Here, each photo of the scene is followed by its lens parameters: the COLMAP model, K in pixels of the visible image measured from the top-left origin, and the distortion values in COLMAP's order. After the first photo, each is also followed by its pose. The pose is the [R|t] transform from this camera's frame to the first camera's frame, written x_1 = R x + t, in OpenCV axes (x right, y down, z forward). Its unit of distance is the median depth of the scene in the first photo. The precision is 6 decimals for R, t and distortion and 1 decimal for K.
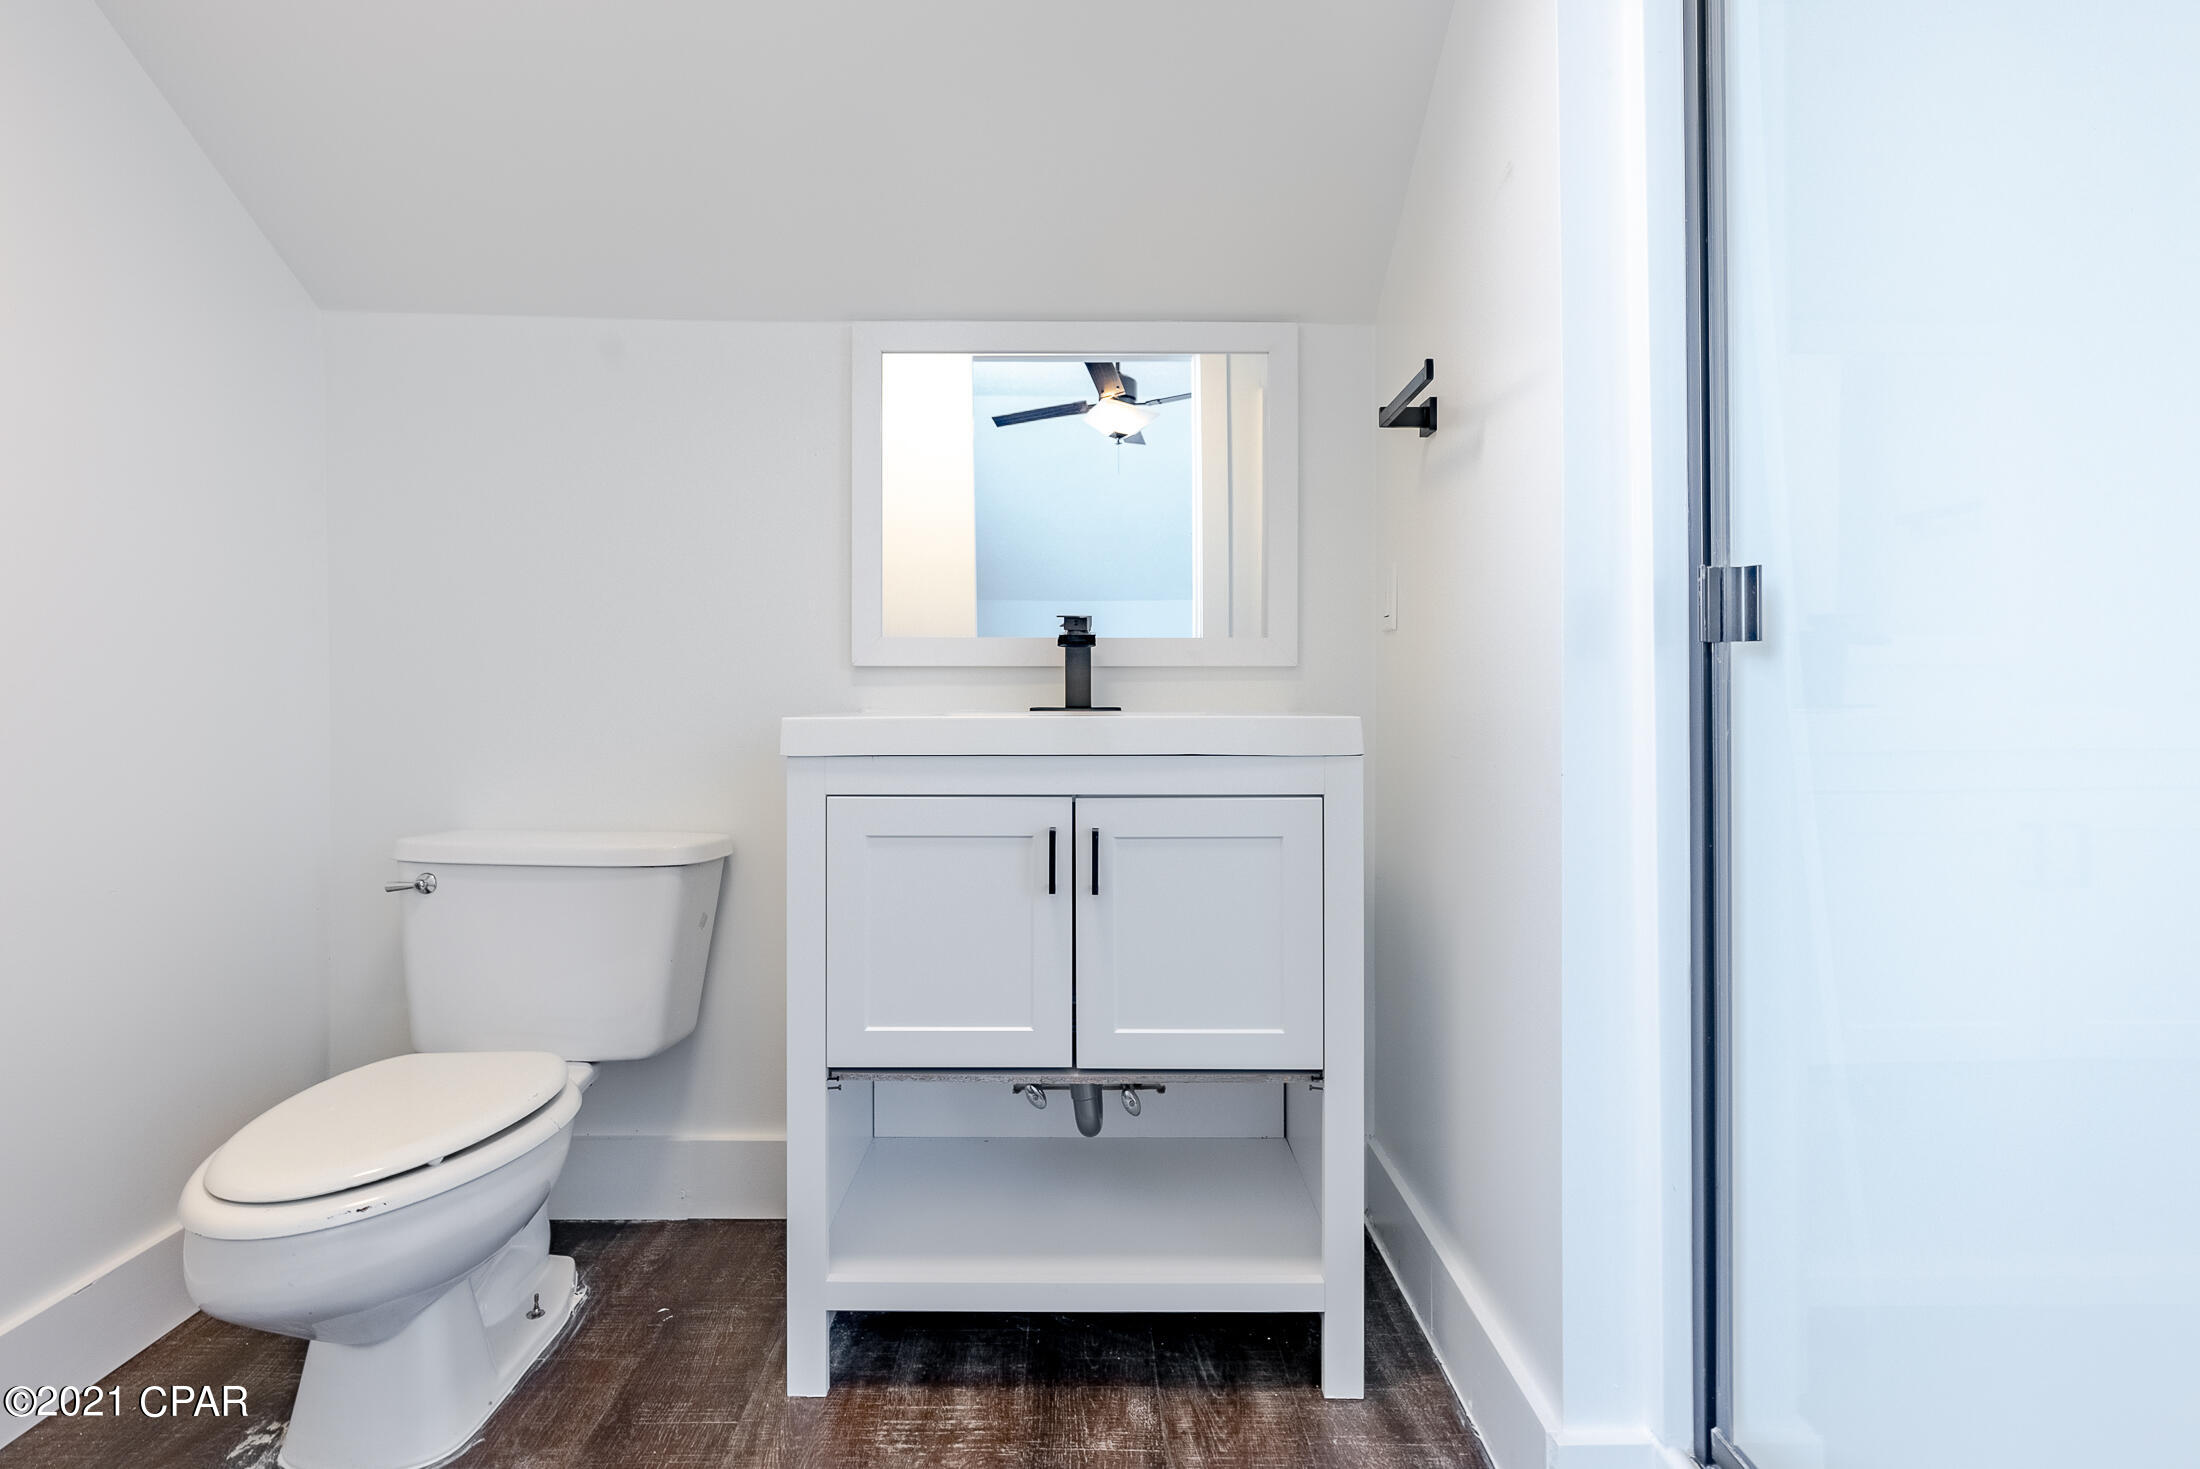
lens RADIAL K [[997.5, 0, 1094.8], [0, 997.5, 716.3], [0, 0, 1]] dist [-0.004695, 0.001025]
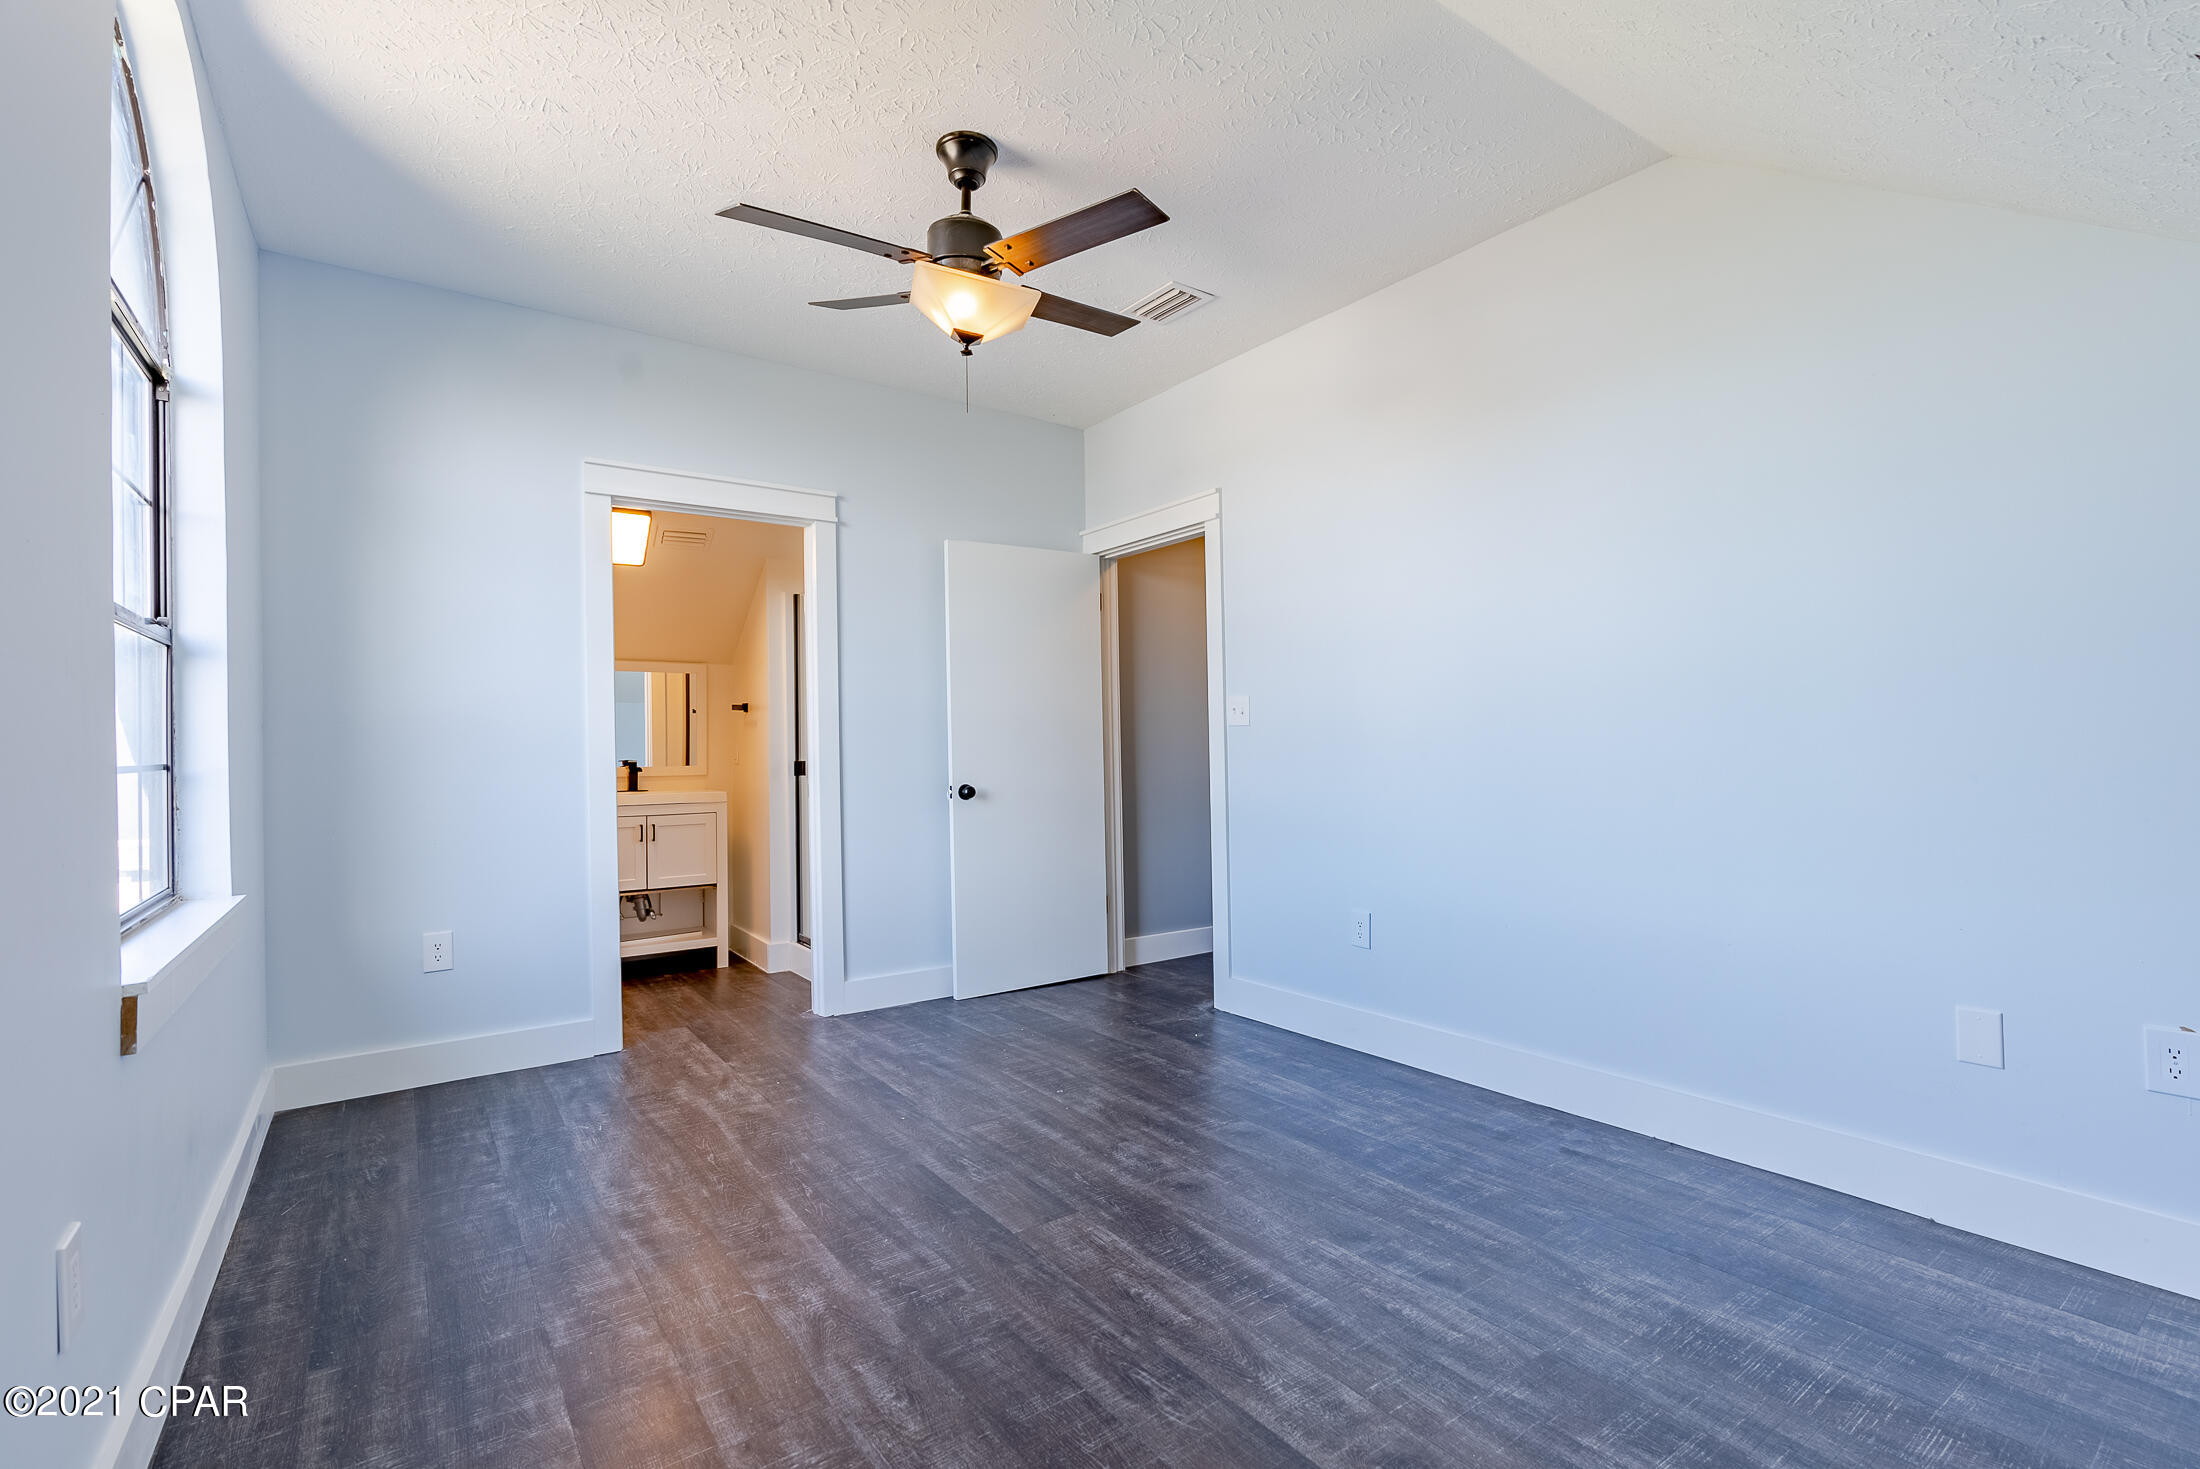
lens RADIAL K [[997.5, 0, 1095.7], [0, 997.5, 732.3], [0, 0, 1]] dist [-0.004695, 0.001025]
pose [[0.821996, -0.000187, 0.569493, -0.742786], [0.015681, 0.999628, -0.022307, -0.118308], [-0.569278, 0.027267, 0.821693, -2.941293]]
